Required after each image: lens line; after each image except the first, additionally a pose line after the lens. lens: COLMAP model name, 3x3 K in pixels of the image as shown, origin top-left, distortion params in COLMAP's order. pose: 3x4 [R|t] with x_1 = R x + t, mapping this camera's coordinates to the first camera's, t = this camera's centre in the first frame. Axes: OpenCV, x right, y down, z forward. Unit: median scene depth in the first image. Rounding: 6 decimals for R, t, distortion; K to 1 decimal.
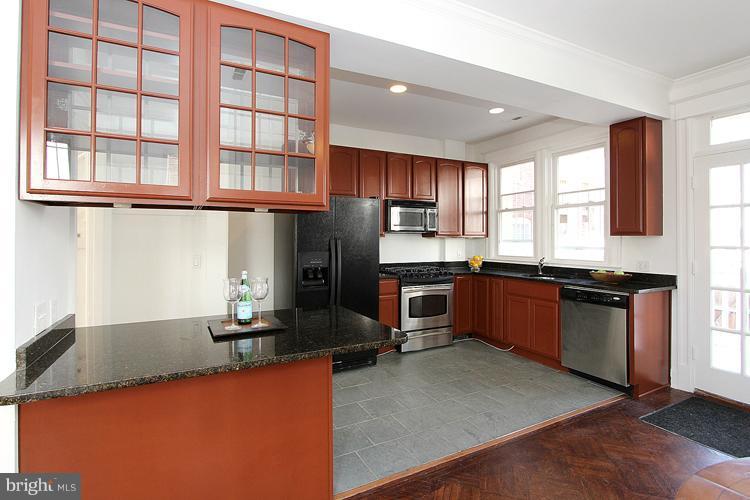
lens RADIAL K [[367.3, 0, 355.7], [0, 367.3, 235.8], [0, 0, 1]] dist [-0.000820, 0.000121]
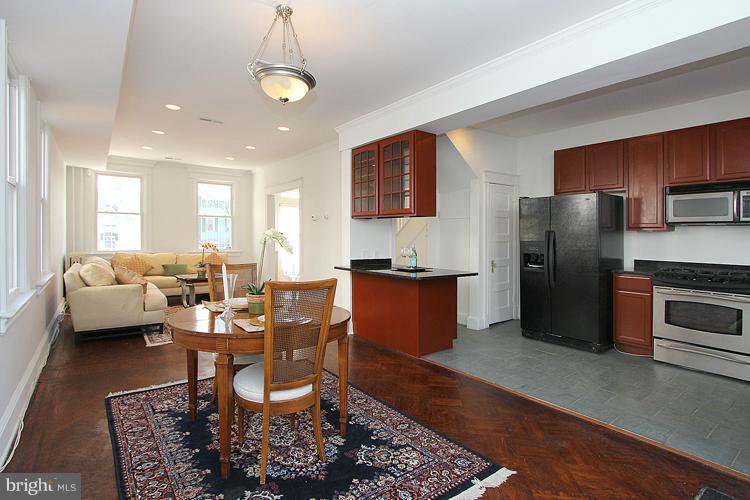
lens RADIAL K [[371.7, 0, 376.4], [0, 371.7, 234.4], [0, 0, 1]] dist [-0.001804, -0.000132]
pose [[0.195978, -0.000763, -0.980608, 0.871179], [-0.006283, 0.999978, -0.002034, 0.020848], [0.980588, 0.006560, 0.195969, 0.165818]]
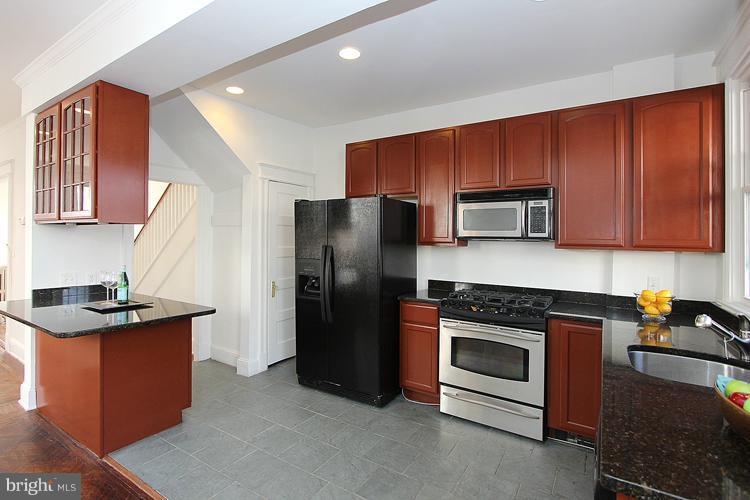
lens RADIAL K [[367.3, 0, 355.7], [0, 367.3, 235.8], [0, 0, 1]] dist [-0.000820, 0.000121]
pose [[0.493717, -0.002828, -0.869618, 0.651106], [-0.011262, 0.999890, -0.009645, -0.007865], [0.869550, 0.014556, 0.493630, 0.512203]]
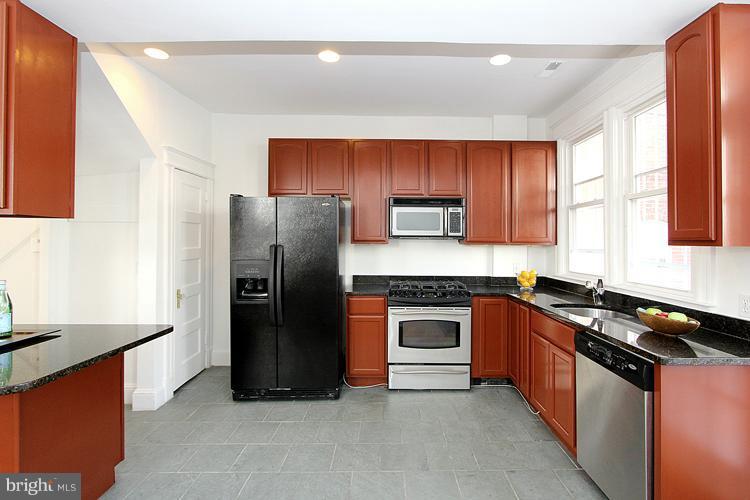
lens RADIAL K [[365.5, 0, 387.9], [0, 365.5, 235.9], [0, 0, 1]] dist [-0.004579, -0.000327]
pose [[0.899819, -0.000591, -0.436263, 0.467977], [-0.003809, 0.999950, -0.009211, -0.006810], [0.436247, 0.009950, 0.899772, 0.284272]]
